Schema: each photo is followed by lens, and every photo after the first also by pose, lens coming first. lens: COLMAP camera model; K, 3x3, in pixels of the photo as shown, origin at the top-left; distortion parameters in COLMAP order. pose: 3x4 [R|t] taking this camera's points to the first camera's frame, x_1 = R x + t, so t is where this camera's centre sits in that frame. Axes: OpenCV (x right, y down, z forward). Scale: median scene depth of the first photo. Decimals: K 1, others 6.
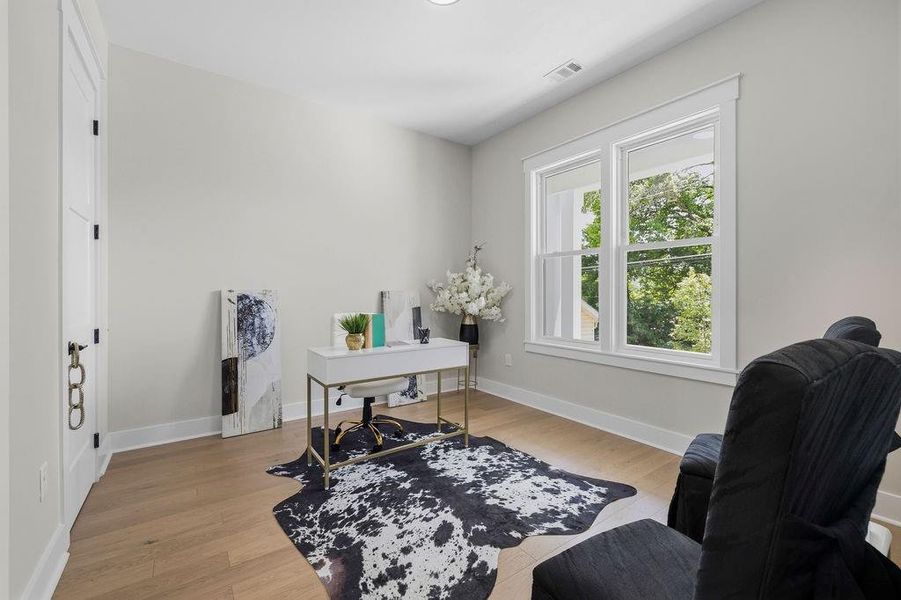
lens RADIAL K [[378.8, 0, 449.5], [0, 378.8, 297.9], [0, 0, 1]] dist [0.000001, -0.000073]
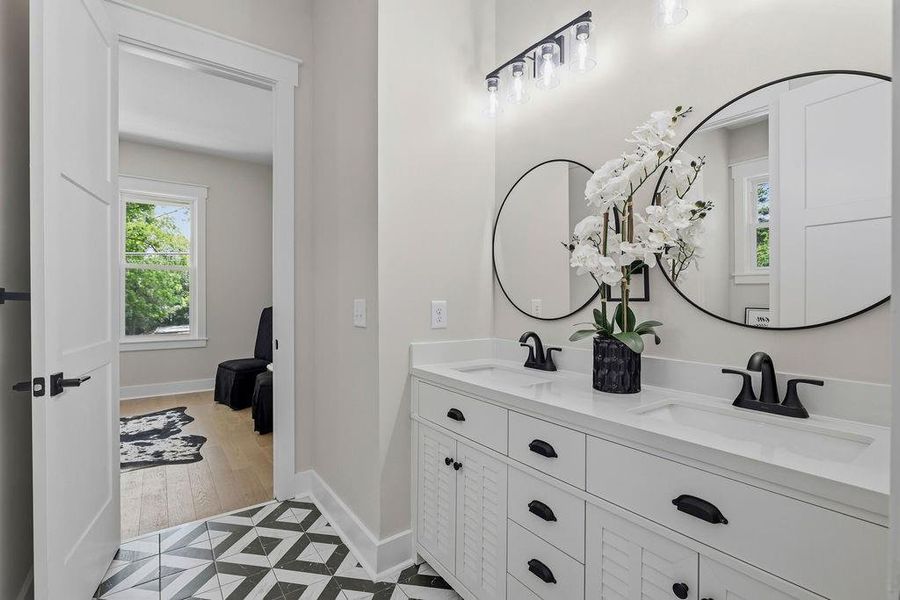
lens RADIAL K [[378.3, 0, 449.0], [0, 378.3, 297.9], [0, 0, 1]] dist [0.000001, -0.000073]
pose [[-0.012447, 0.000560, 0.999922, -1.759003], [0.005766, 0.999983, -0.000489, -0.018052], [-0.999906, 0.005759, -0.012450, -0.347305]]
